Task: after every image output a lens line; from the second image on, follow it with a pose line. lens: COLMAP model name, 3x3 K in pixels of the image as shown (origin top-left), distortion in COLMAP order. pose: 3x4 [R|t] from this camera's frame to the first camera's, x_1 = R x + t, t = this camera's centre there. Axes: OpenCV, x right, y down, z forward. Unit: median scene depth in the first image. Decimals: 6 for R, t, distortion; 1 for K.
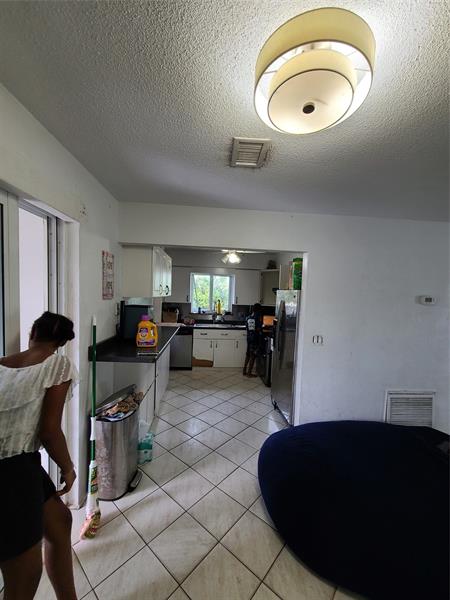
lens RADIAL K [[245.2, 0, 224.2], [0, 245.2, 301.1], [0, 0, 1]] dist [0.009982, -0.000746]
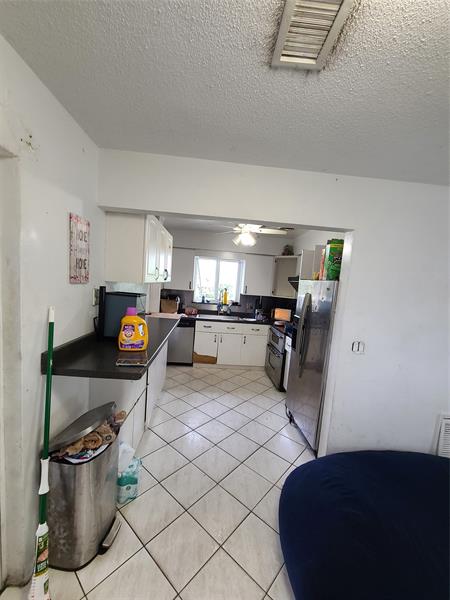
lens RADIAL K [[245.2, 0, 224.3], [0, 245.2, 300.9], [0, 0, 1]] dist [0.009982, -0.000746]
pose [[0.999176, 0.039806, -0.007971, -0.034831], [-0.039363, 0.997994, 0.049591, -0.007539], [0.009929, -0.049236, 0.998738, 0.229778]]
